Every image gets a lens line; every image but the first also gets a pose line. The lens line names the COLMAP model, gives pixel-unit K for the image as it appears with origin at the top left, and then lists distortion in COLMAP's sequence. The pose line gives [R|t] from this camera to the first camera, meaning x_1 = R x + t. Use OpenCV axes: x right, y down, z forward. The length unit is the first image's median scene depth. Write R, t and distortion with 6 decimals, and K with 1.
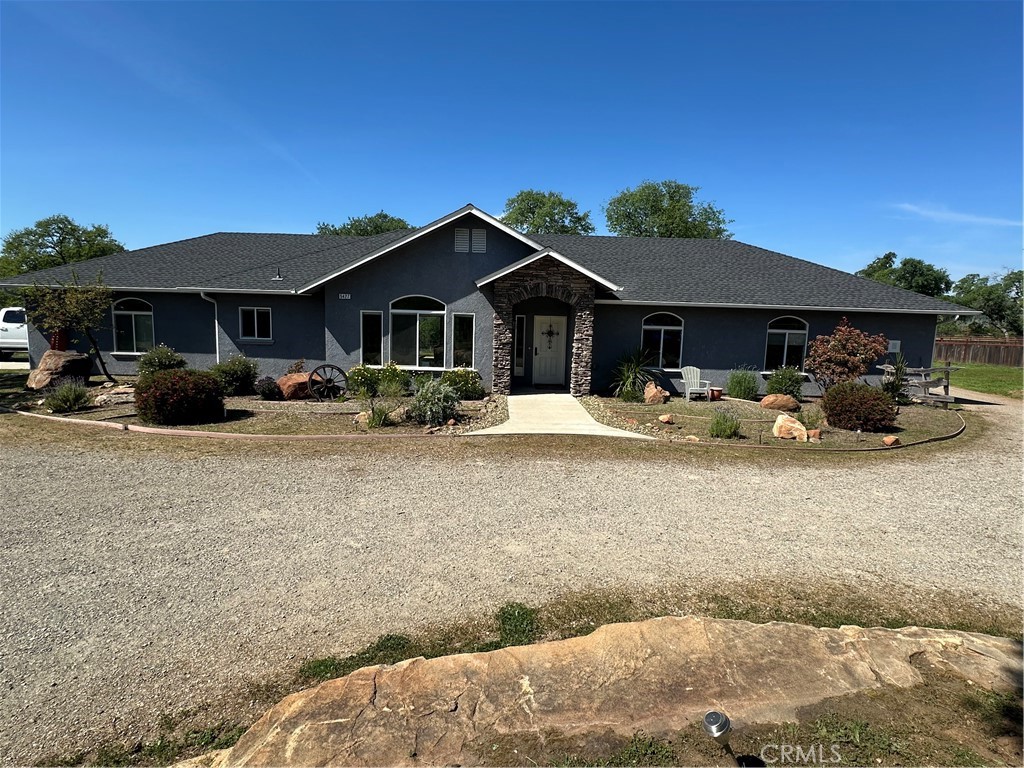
lens RADIAL K [[522.1, 0, 512.0], [0, 522.1, 384.0], [0, 0, 1]] dist [-0.000578, 0.000086]
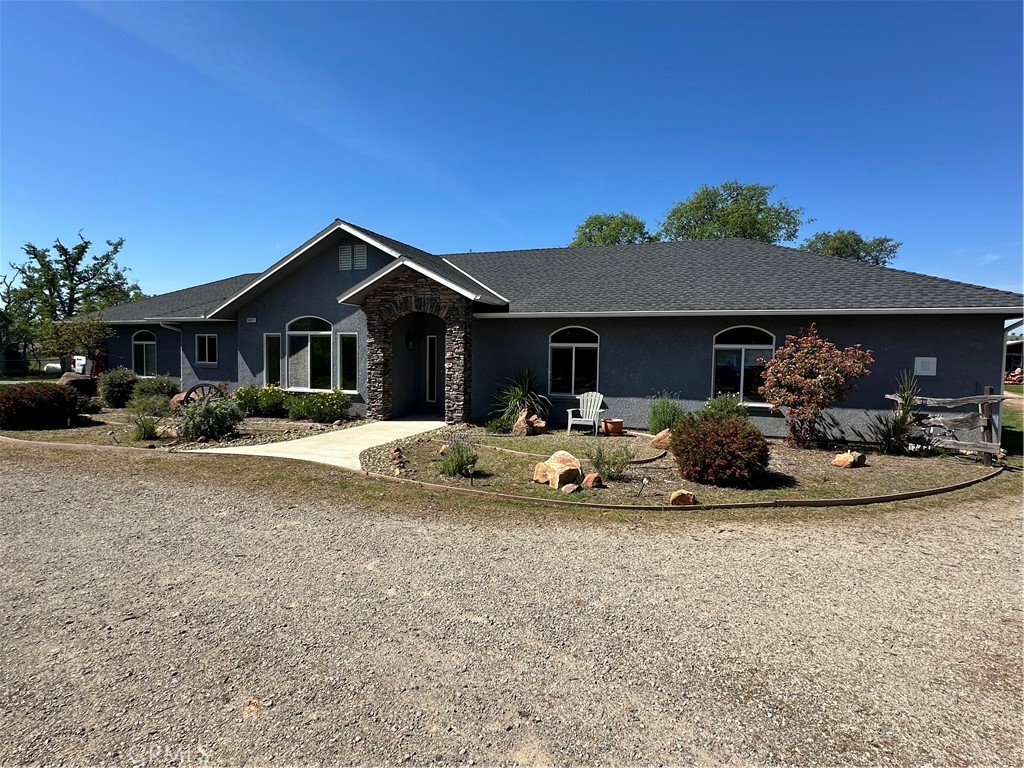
lens RADIAL K [[522.1, 0, 512.0], [0, 522.1, 384.0], [0, 0, 1]] dist [-0.000578, 0.000086]
pose [[0.933664, 0.005377, -0.358110, 0.530522], [-0.034150, 0.996668, -0.074069, 0.017800], [0.356519, 0.081385, 0.930737, 0.227812]]
